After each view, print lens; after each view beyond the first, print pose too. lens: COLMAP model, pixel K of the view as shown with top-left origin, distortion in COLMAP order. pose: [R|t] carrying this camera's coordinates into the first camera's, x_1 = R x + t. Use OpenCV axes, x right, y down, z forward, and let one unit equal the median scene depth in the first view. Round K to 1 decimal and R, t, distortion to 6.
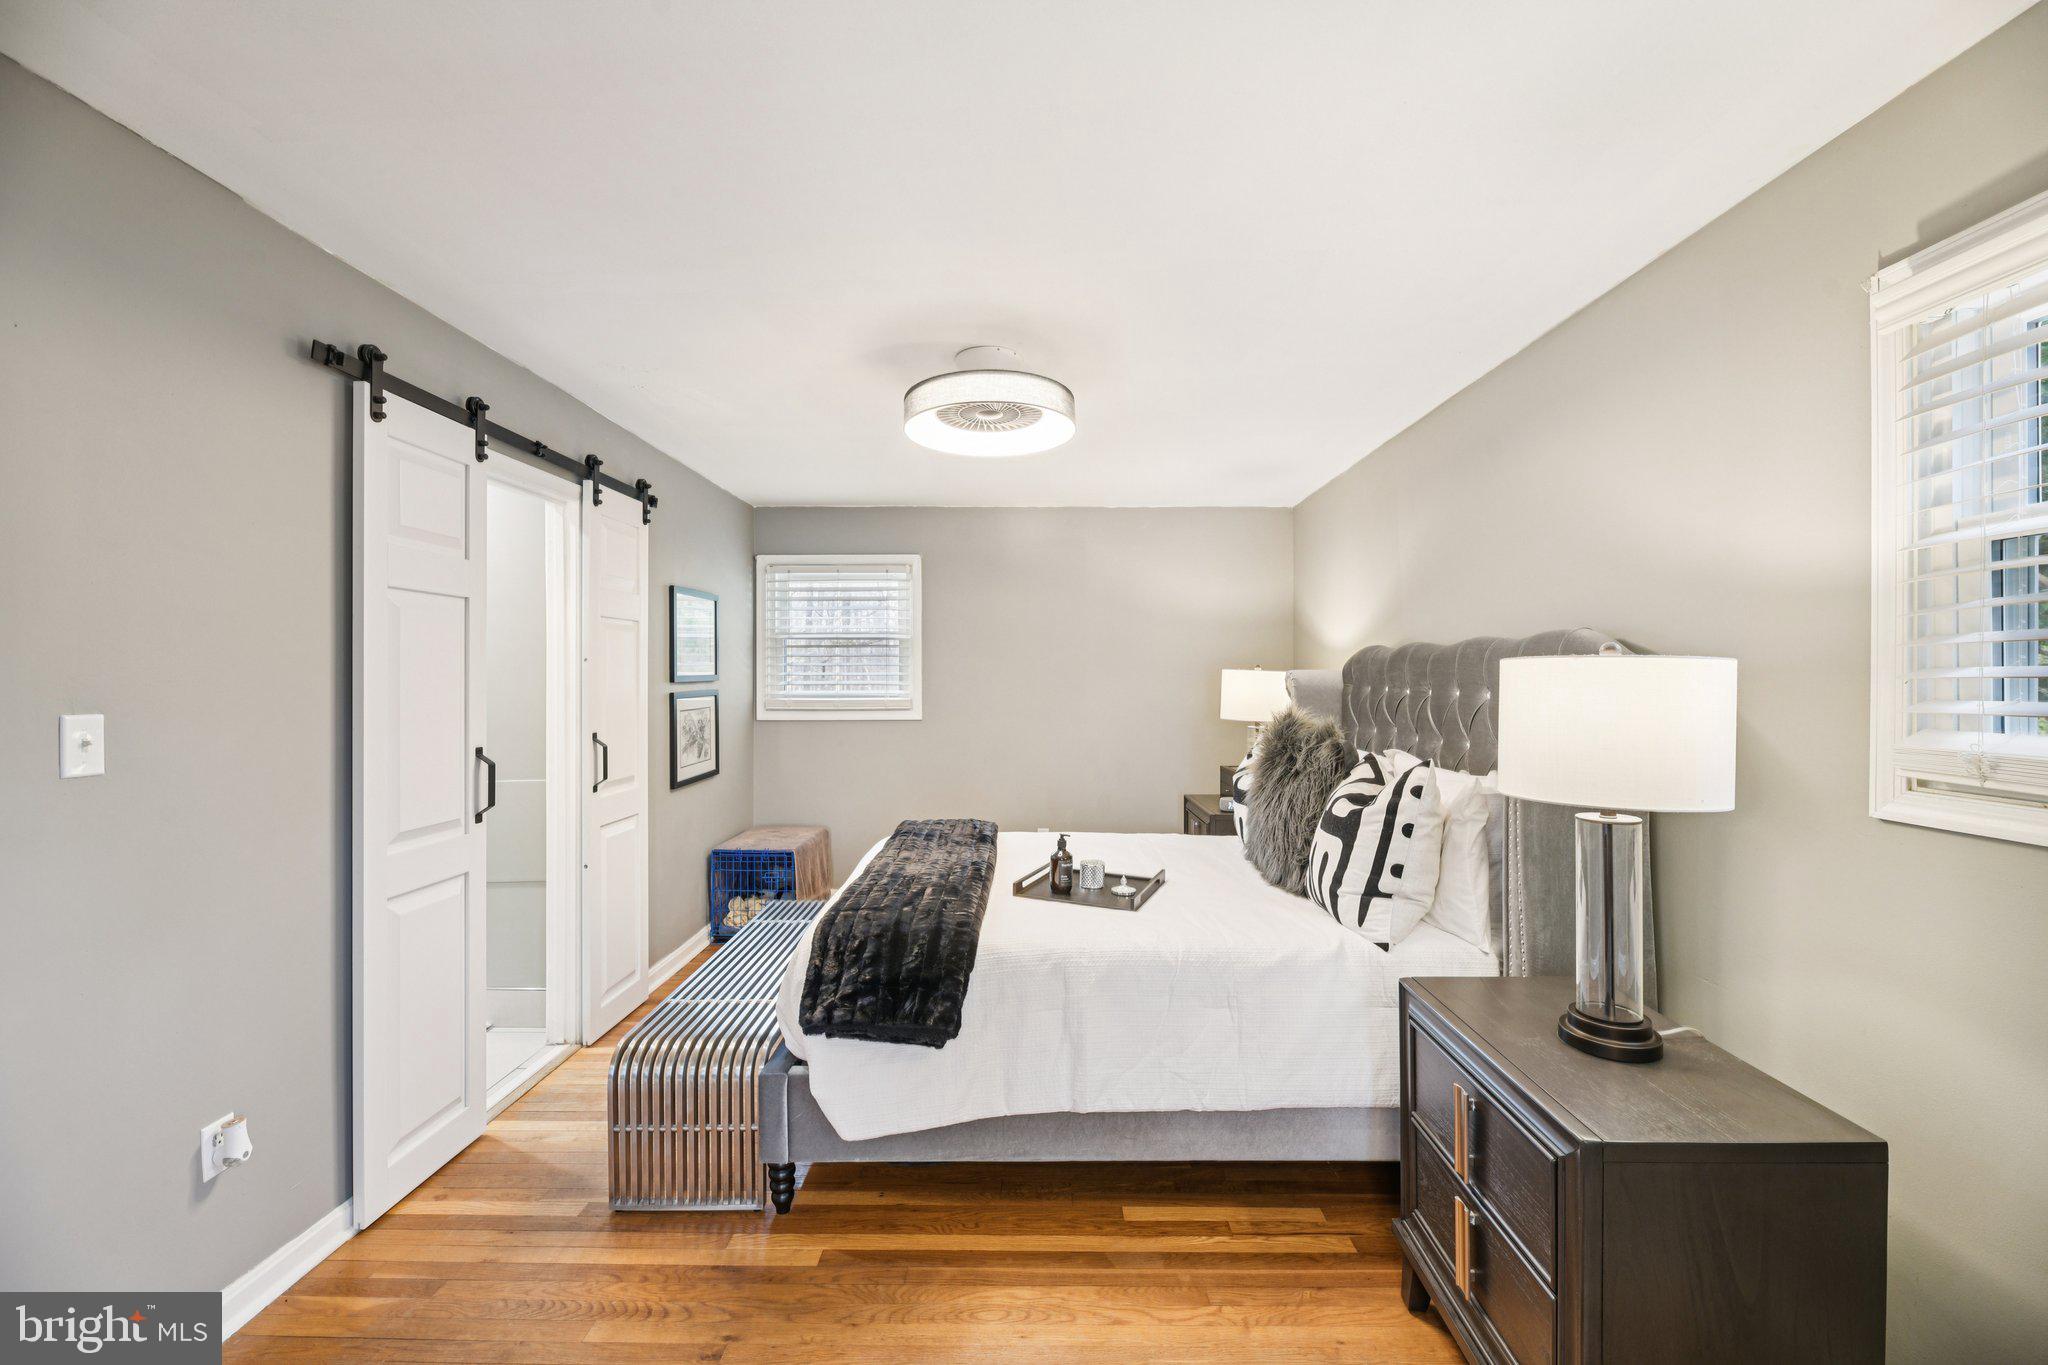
lens RADIAL K [[823.7, 0, 1035.8], [0, 823.7, 678.0], [0, 0, 1]] dist [-0.000398, -0.003857]
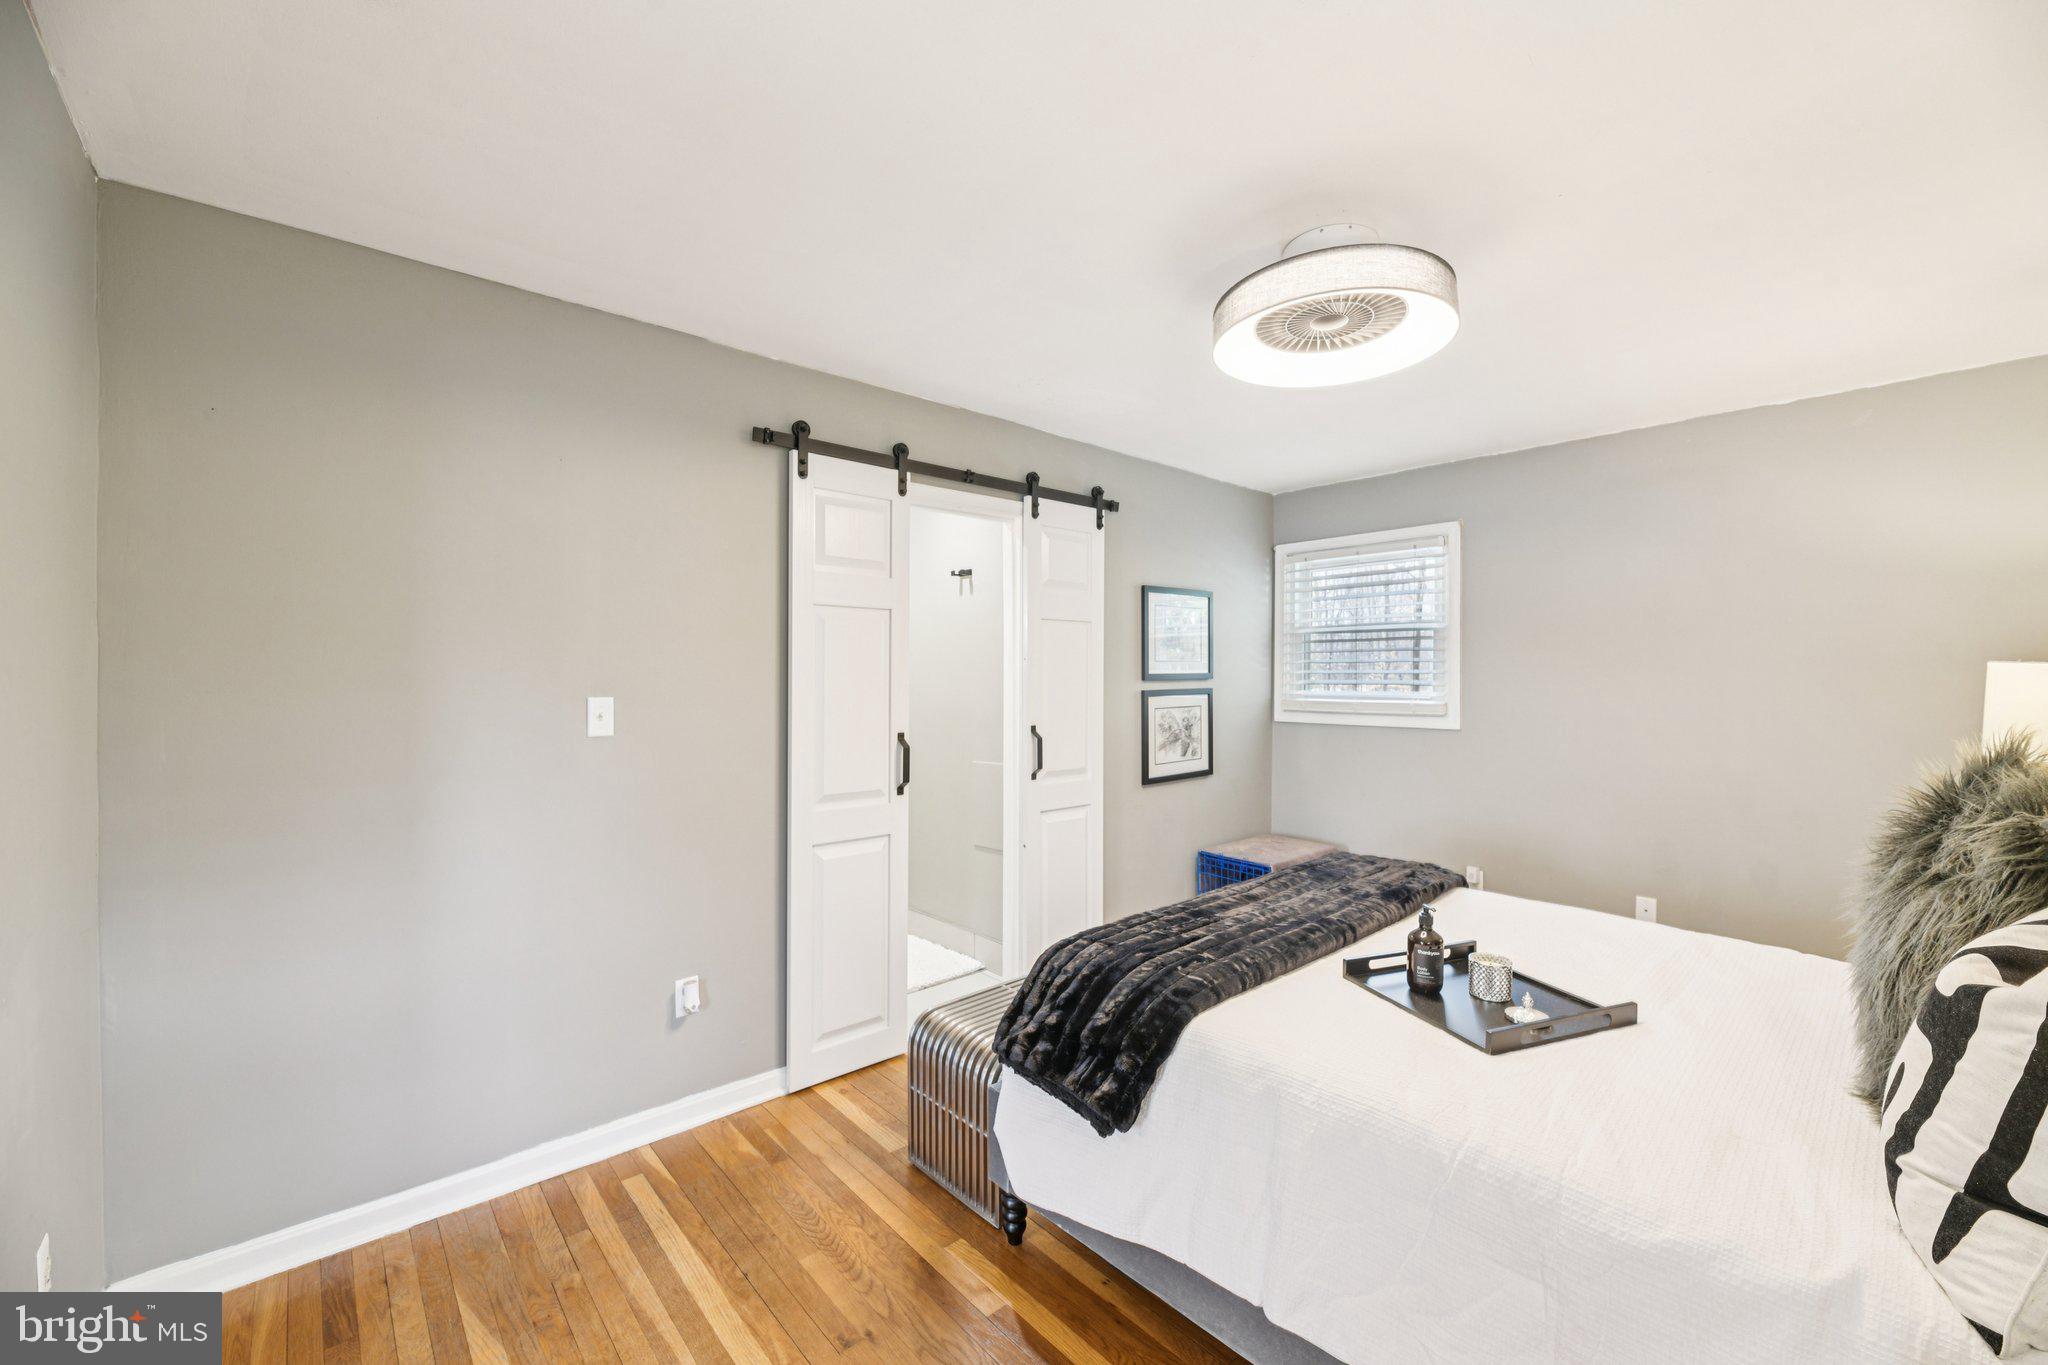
lens RADIAL K [[823.7, 0, 1035.8], [0, 823.7, 678.0], [0, 0, 1]] dist [-0.000398, -0.003857]
pose [[0.669747, 0.002863, -0.742584, 0.354366], [-0.002224, 0.999996, 0.001849, 0.001477], [0.742586, 0.000413, 0.669751, 0.338222]]
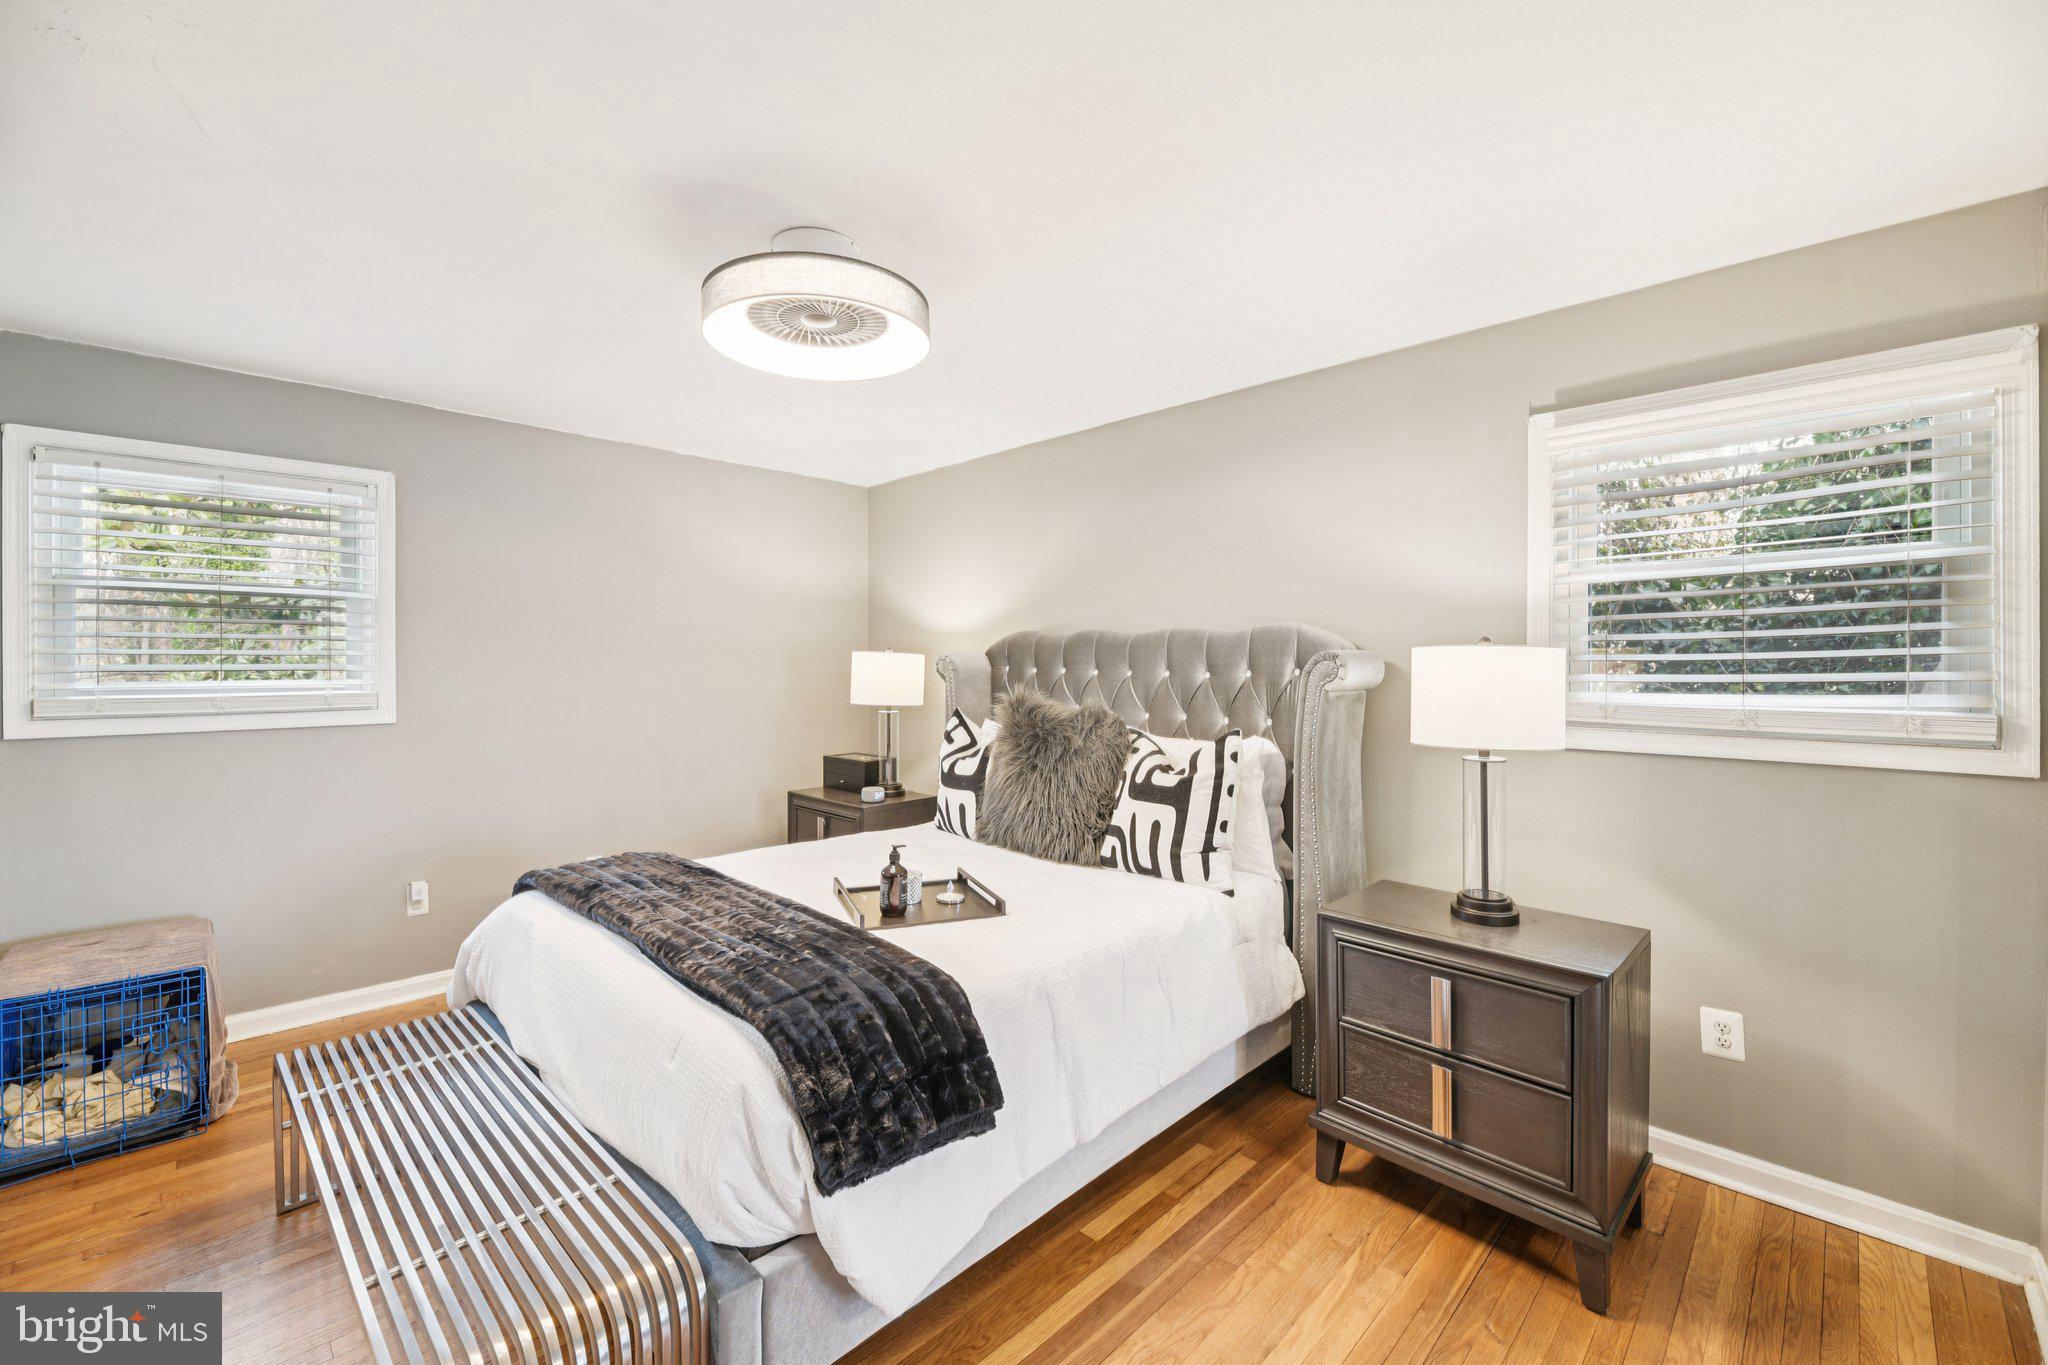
lens RADIAL K [[832.5, 0, 1016.1], [0, 832.5, 661.8], [0, 0, 1]] dist [-0.000660, -0.000234]
pose [[0.692582, 0.000922, 0.721339, -0.552378], [-0.001700, 0.999998, 0.000354, 0.001142], [-0.721337, -0.001472, 0.692582, 0.358234]]
